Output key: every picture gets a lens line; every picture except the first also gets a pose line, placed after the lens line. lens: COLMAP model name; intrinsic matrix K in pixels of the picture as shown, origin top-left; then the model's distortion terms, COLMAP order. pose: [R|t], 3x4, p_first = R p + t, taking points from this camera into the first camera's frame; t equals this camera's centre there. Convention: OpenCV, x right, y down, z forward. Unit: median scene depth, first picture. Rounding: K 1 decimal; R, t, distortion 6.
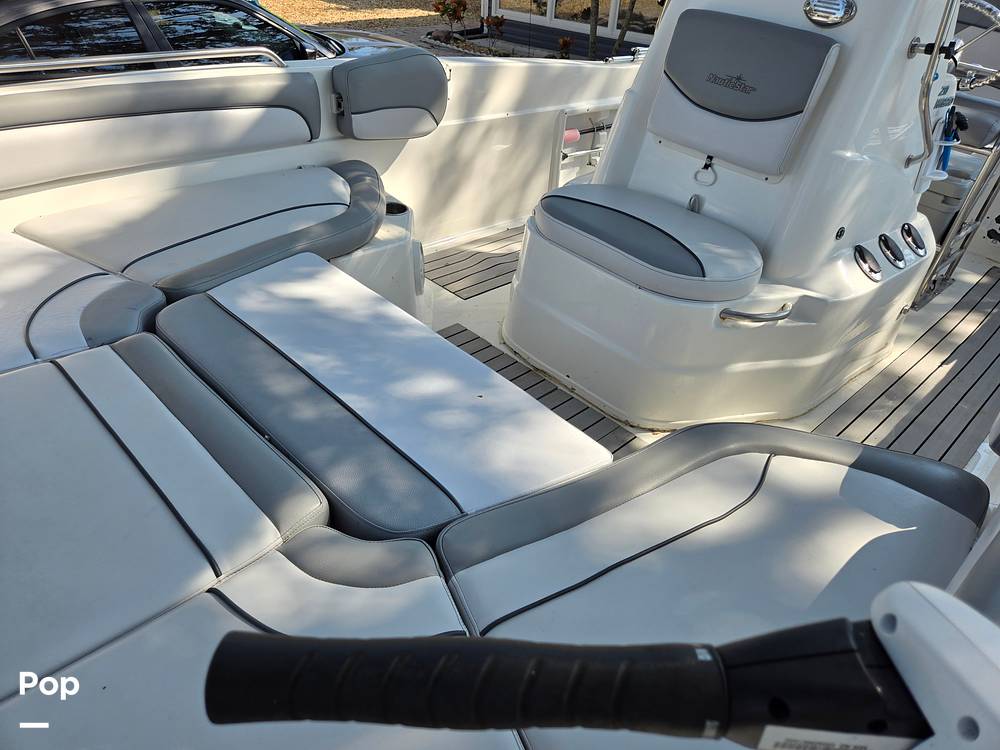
lens RADIAL K [[661.9, 0, 506.1], [0, 661.9, 372.2], [0, 0, 1]] dist [0.065088, -0.053187]
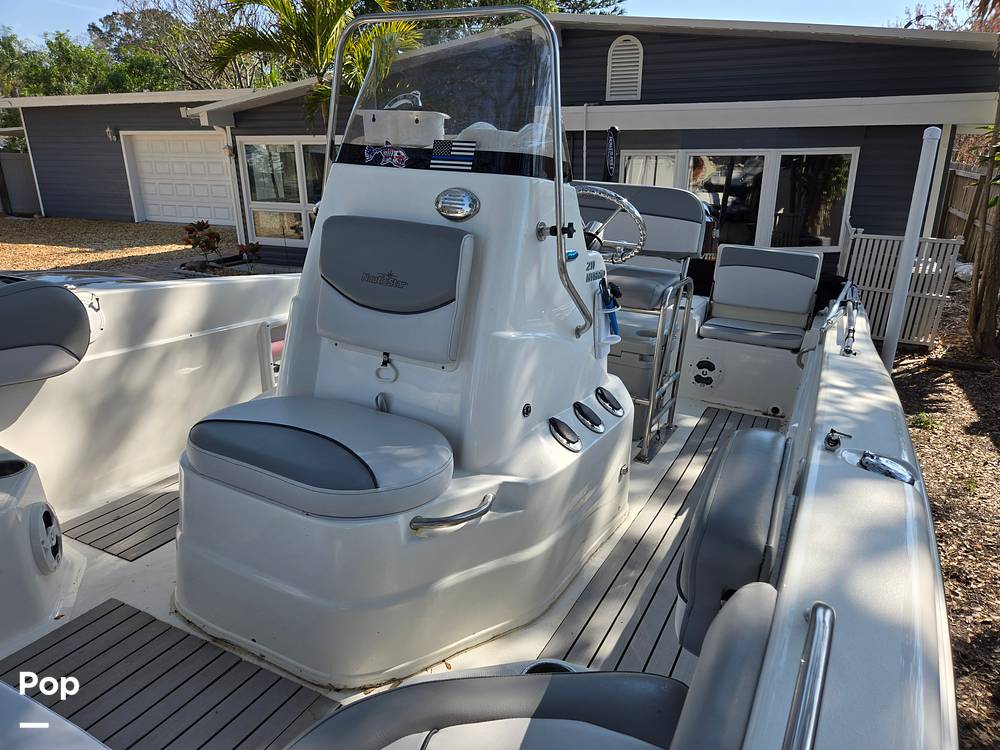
lens RADIAL K [[661.9, 0, 506.1], [0, 661.9, 372.2], [0, 0, 1]] dist [0.065088, -0.053187]
pose [[0.948022, -0.150391, 0.280424, 0.194288], [0.222470, 0.943345, -0.246185, -0.029668], [-0.227513, 0.295775, 0.927769, 0.105084]]
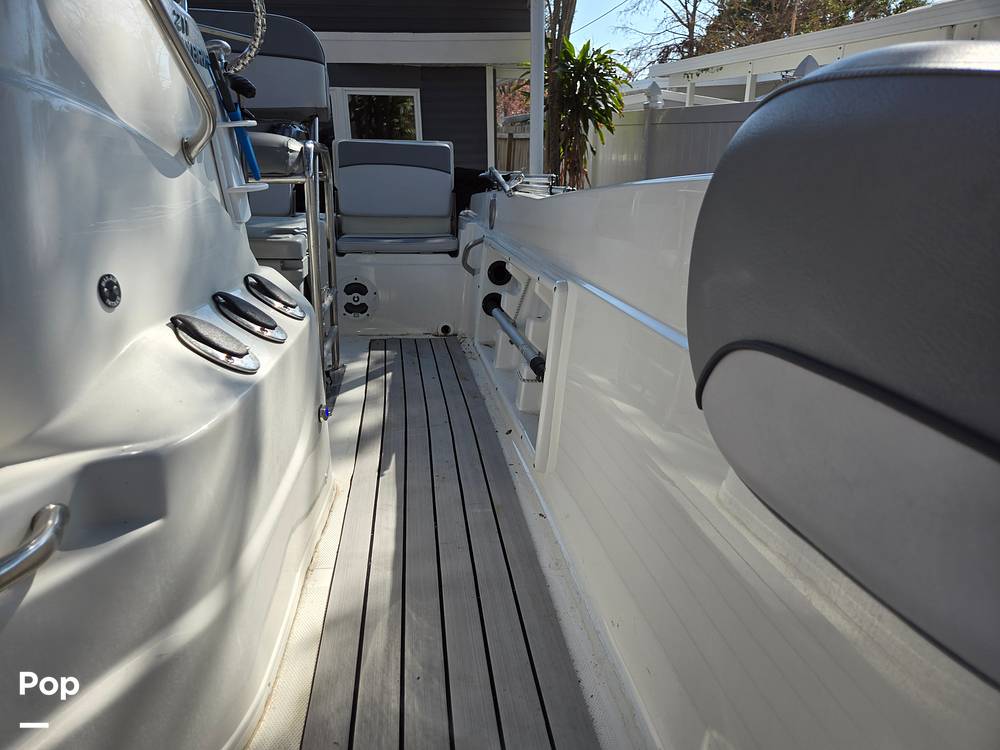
lens RADIAL K [[661.9, 0, 506.1], [0, 661.9, 372.2], [0, 0, 1]] dist [0.065088, -0.053187]
pose [[0.582222, -0.323227, 0.746017, 0.294316], [0.498863, 0.866570, -0.013874, -0.040708], [-0.641991, 0.380238, 0.665782, 0.551128]]
